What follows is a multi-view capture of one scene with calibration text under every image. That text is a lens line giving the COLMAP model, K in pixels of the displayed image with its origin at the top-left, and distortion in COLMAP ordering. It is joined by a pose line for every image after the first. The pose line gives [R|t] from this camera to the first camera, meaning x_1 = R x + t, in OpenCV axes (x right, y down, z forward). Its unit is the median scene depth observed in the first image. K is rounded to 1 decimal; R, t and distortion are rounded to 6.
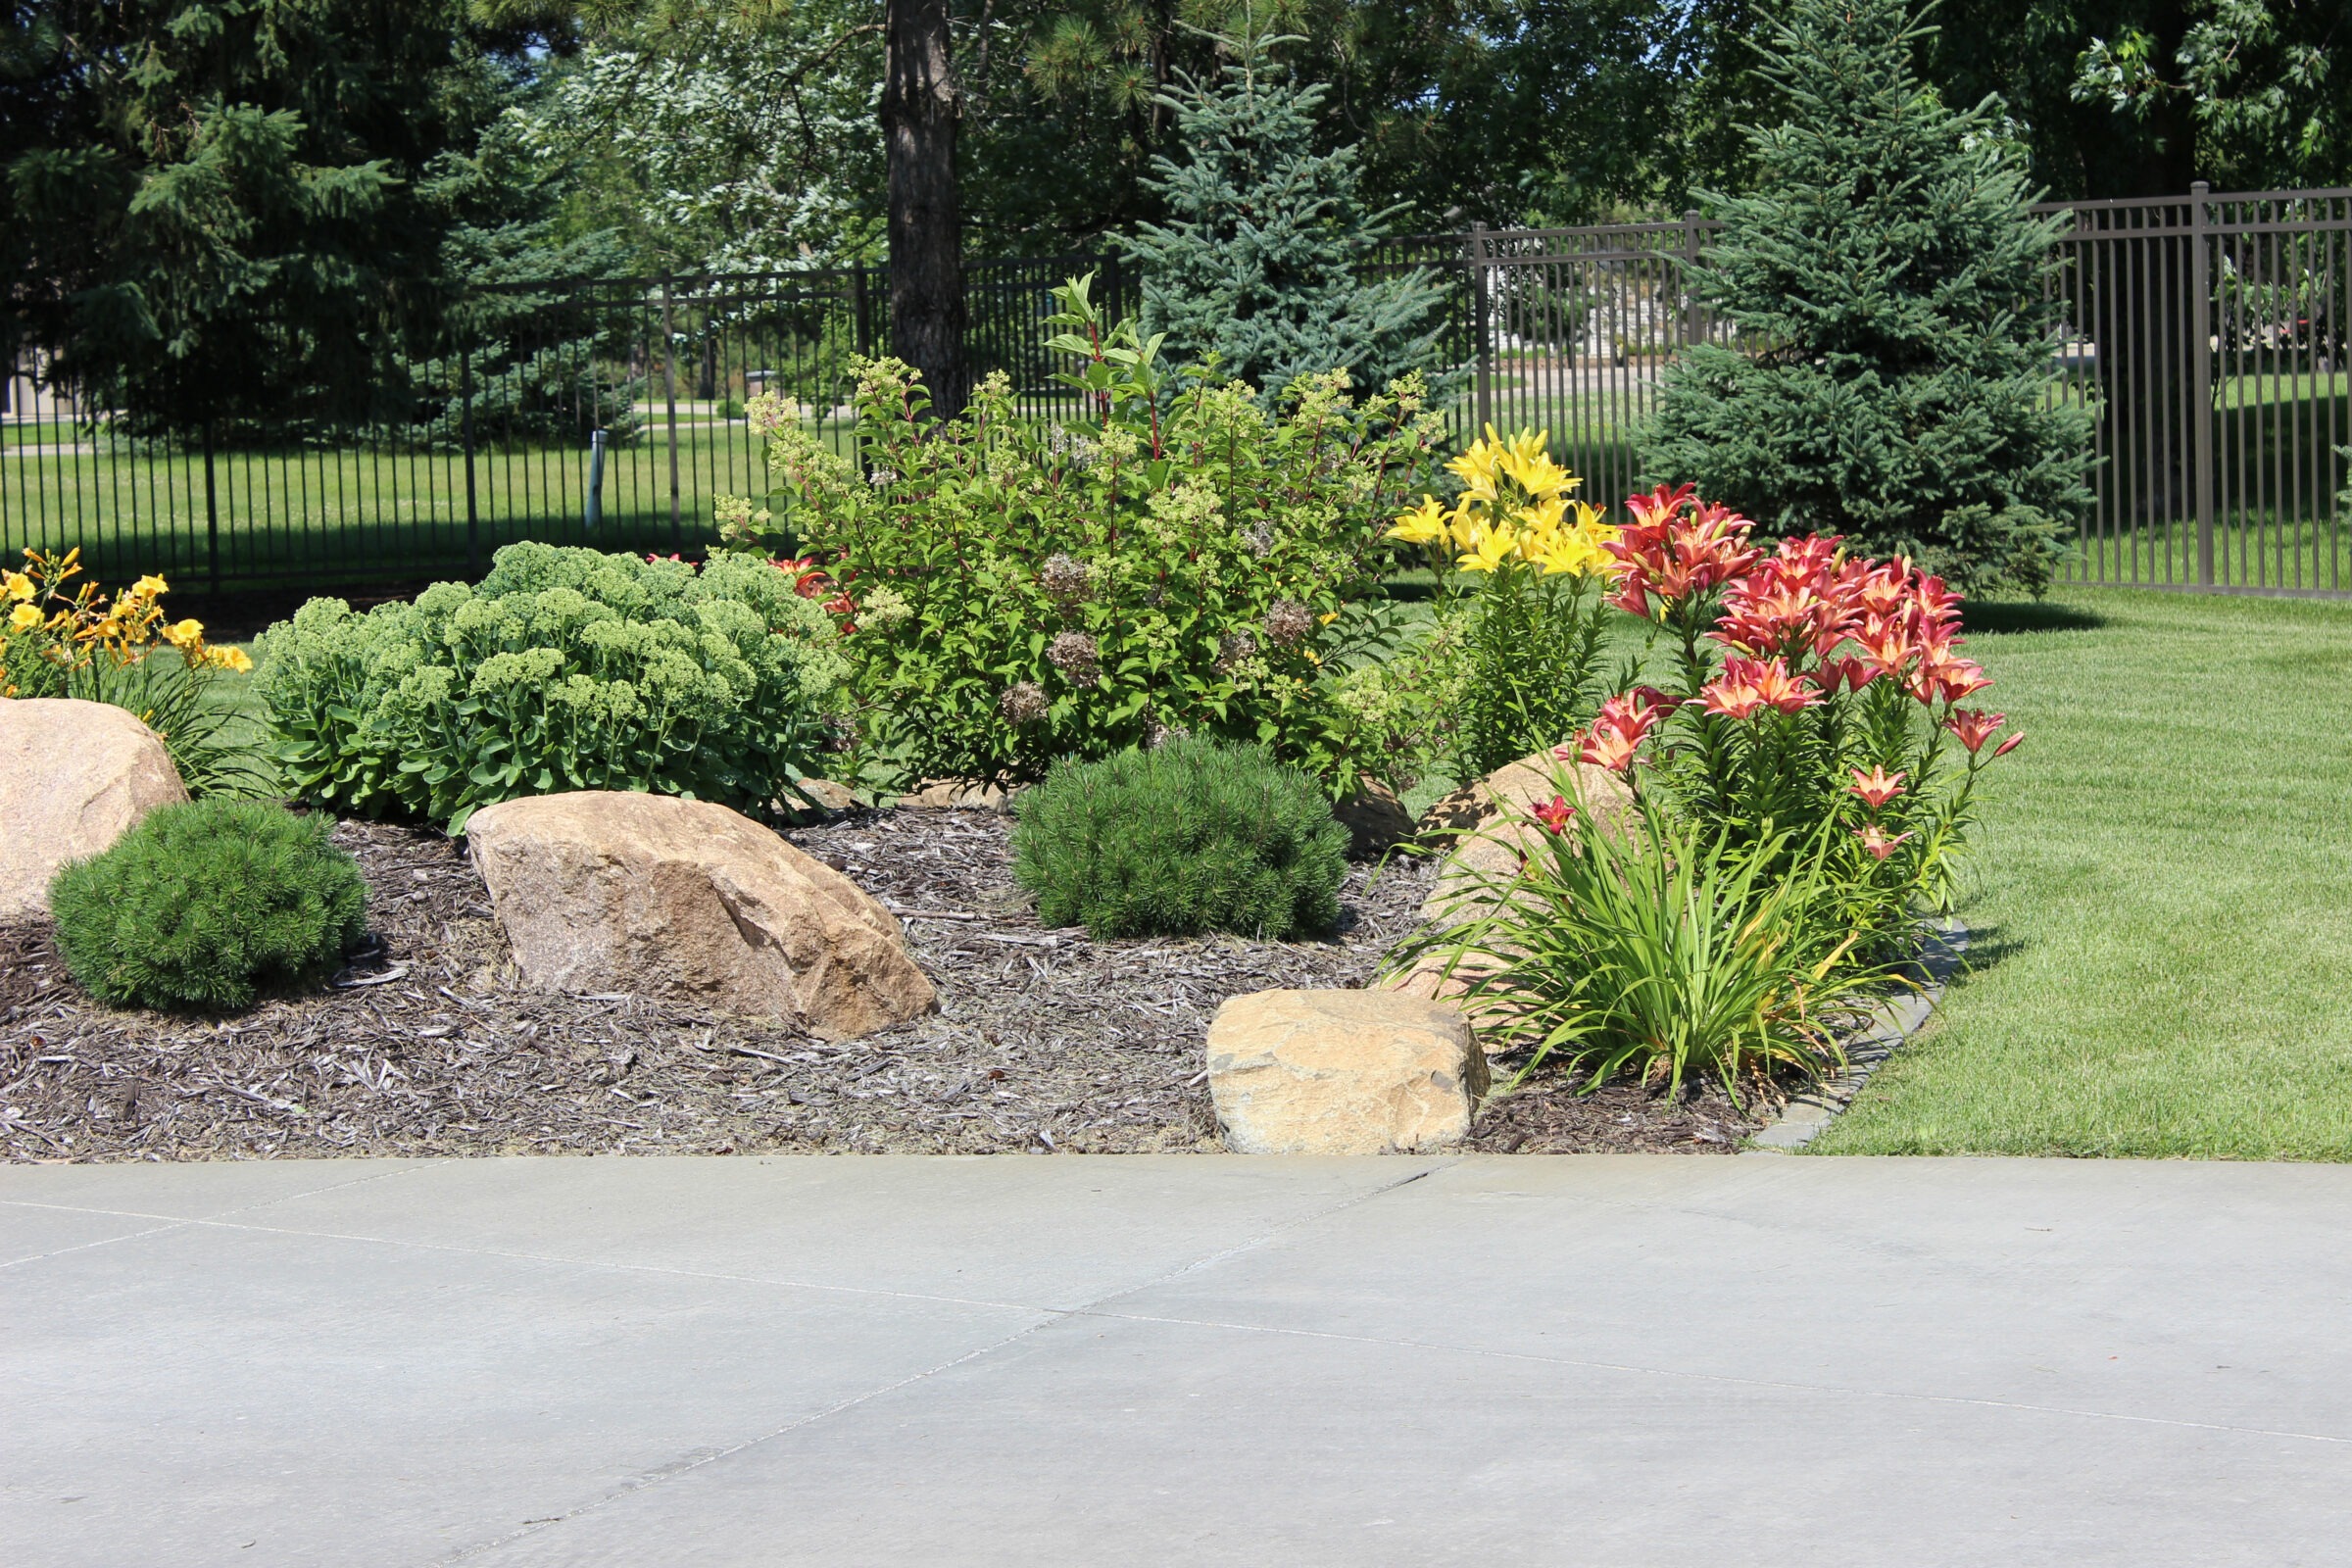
lens RADIAL K [[5739.1, 0, 1176.0], [0, 5739.1, 784.0], [0, 0, 1]] dist [0.044246, 0.969029]
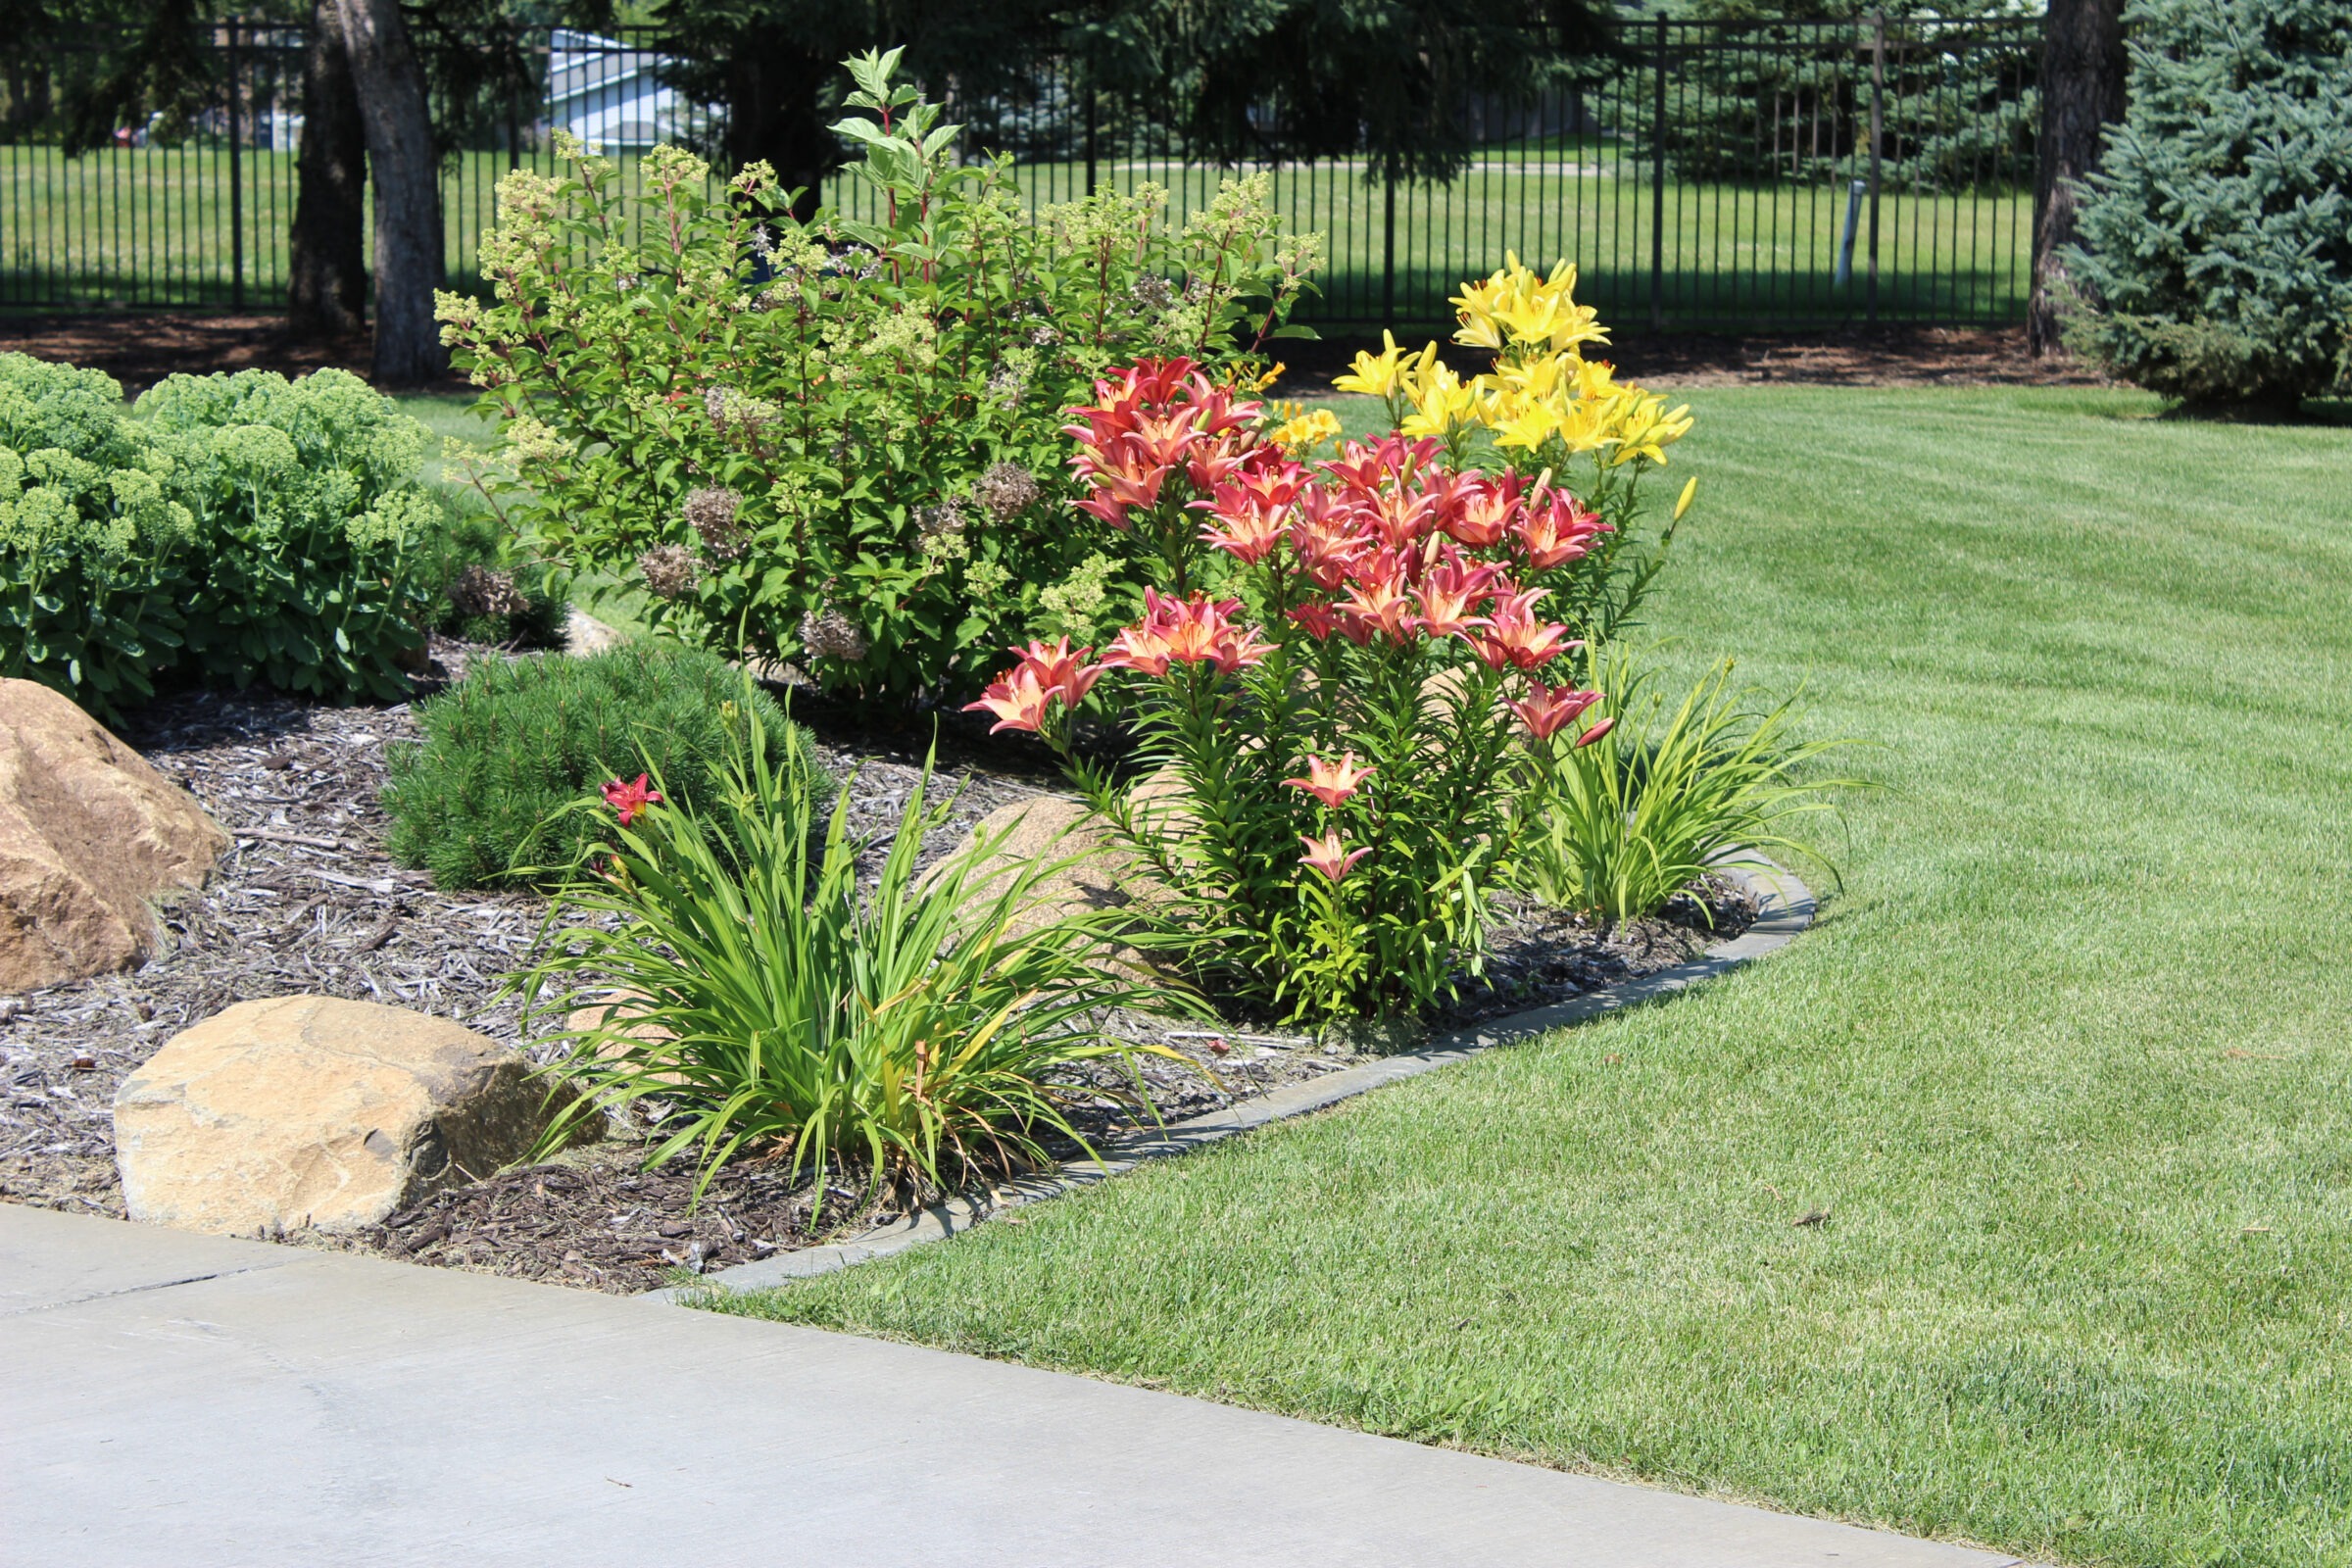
lens RADIAL K [[5739.1, 0, 1176.0], [0, 5739.1, 784.0], [0, 0, 1]] dist [0.044246, 0.969029]
pose [[0.940201, 0.082398, -0.330503, 0.156254], [-0.066253, 0.996007, 0.059843, -0.018953], [0.334114, -0.034368, 0.941906, 0.131793]]
